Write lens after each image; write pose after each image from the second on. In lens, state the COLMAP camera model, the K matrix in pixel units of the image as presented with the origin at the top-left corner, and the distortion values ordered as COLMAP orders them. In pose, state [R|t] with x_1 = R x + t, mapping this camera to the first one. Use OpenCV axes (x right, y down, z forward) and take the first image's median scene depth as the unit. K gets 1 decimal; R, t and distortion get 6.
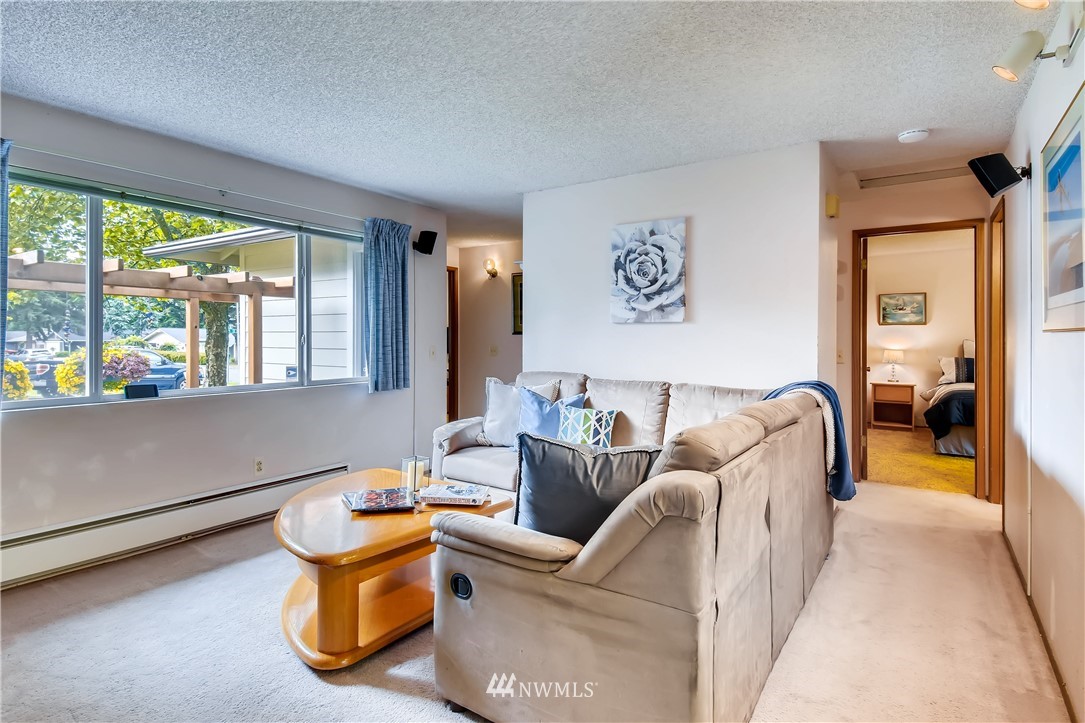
lens RADIAL K [[568.1, 0, 551.7], [0, 568.1, 334.9], [0, 0, 1]] dist [0.034938, -0.000380]
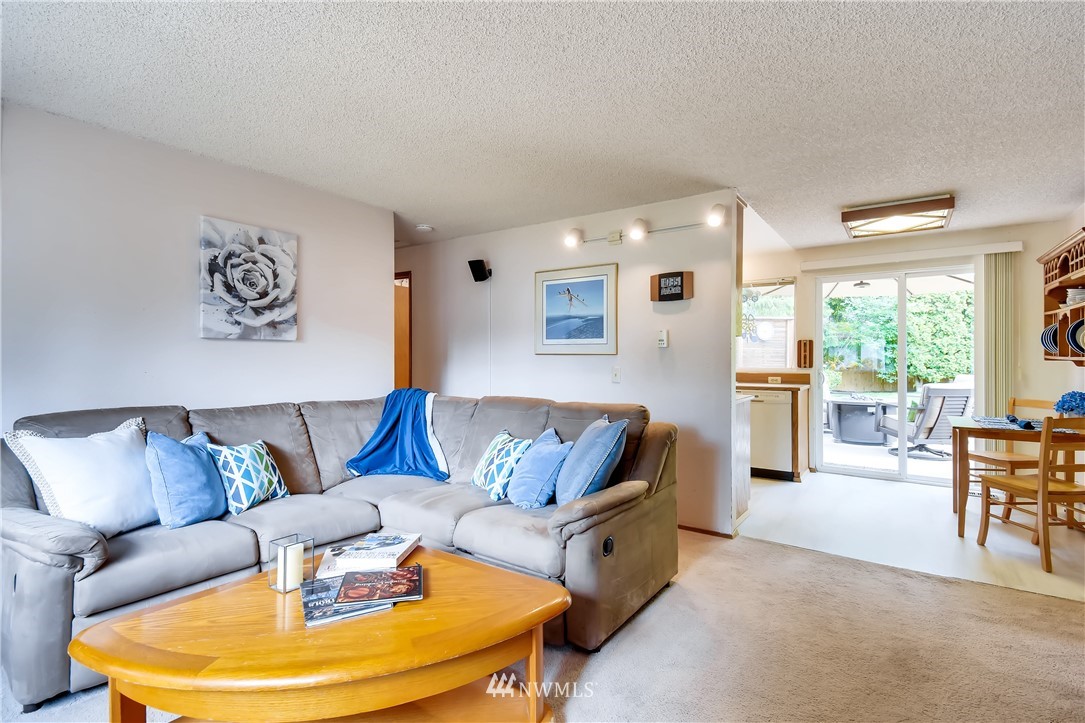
lens RADIAL K [[507.1, 0, 546.8], [0, 507.1, 356.1], [0, 0, 1]] dist [0.056810, -0.034939]
pose [[0.028213, -0.000810, 0.999602, -0.619112], [-0.006964, 0.999975, 0.001007, 0.000317], [-0.999578, -0.006989, 0.028206, 0.513271]]
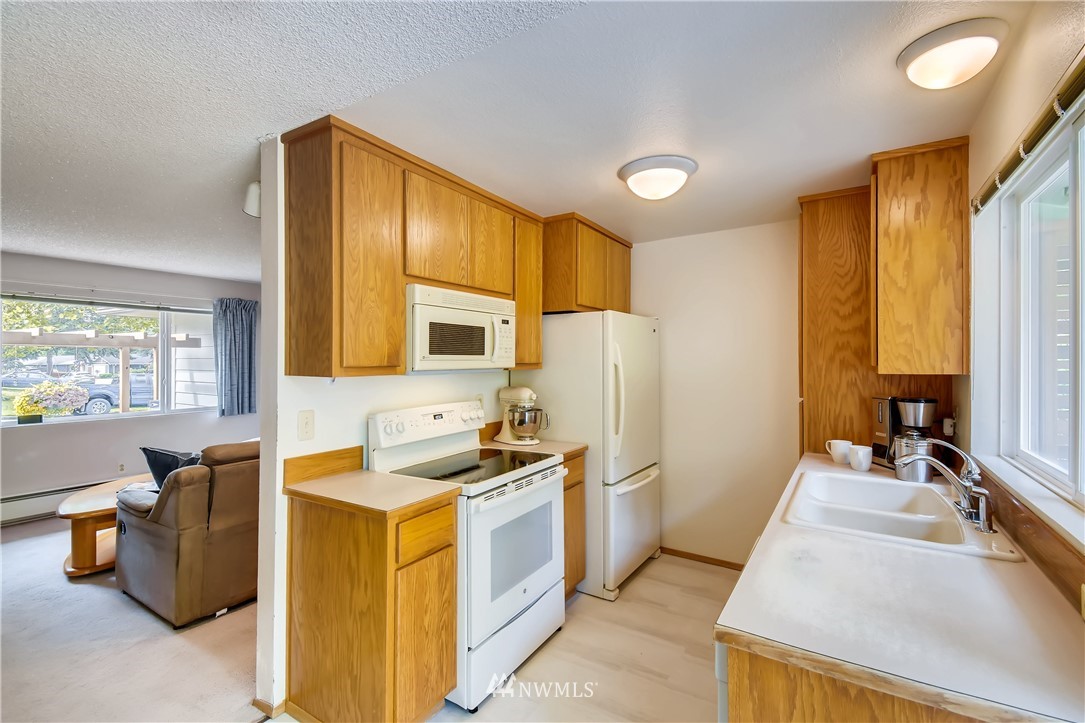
lens RADIAL K [[481.0, 0, 551.1], [0, 481.0, 354.9], [0, 0, 1]] dist [0.054152, -0.028567]
pose [[0.999723, -0.001352, 0.023483, 0.565647], [0.001440, 0.999992, -0.003695, -0.059220], [-0.023478, 0.003728, 0.999717, -0.311416]]
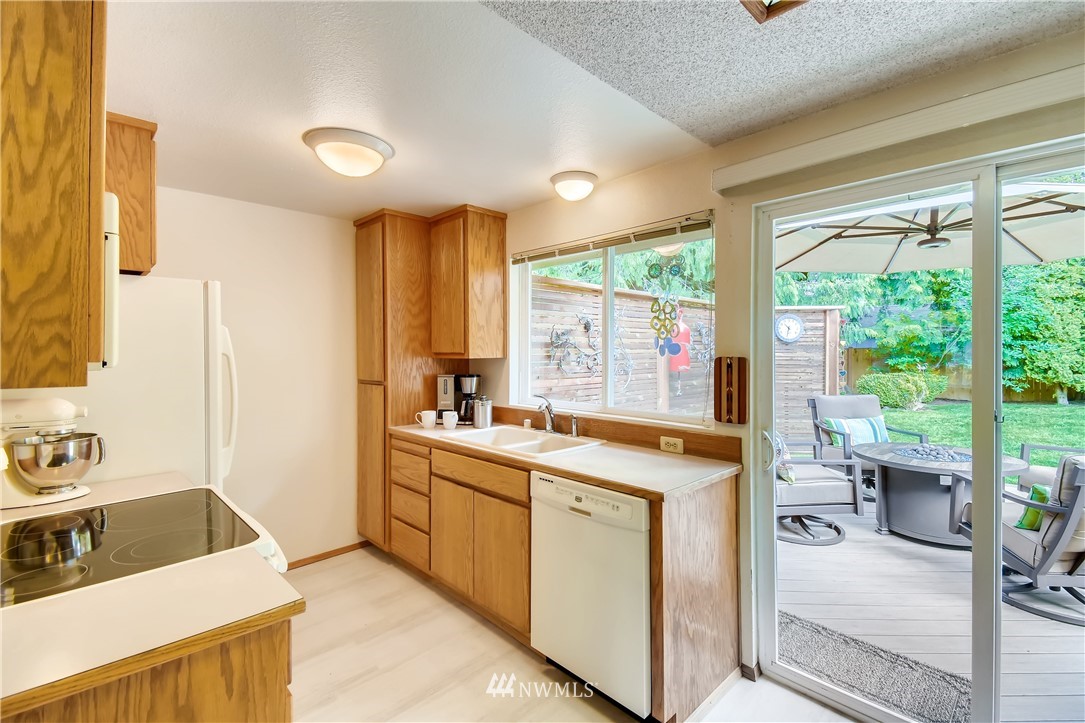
lens RADIAL K [[481.0, 0, 551.1], [0, 481.0, 354.9], [0, 0, 1]] dist [0.054152, -0.028567]
pose [[0.208421, -0.010518, 0.977983, 0.202577], [-0.002861, 0.999931, 0.011364, -0.054384], [-0.978035, -0.005166, 0.208377, -0.058455]]
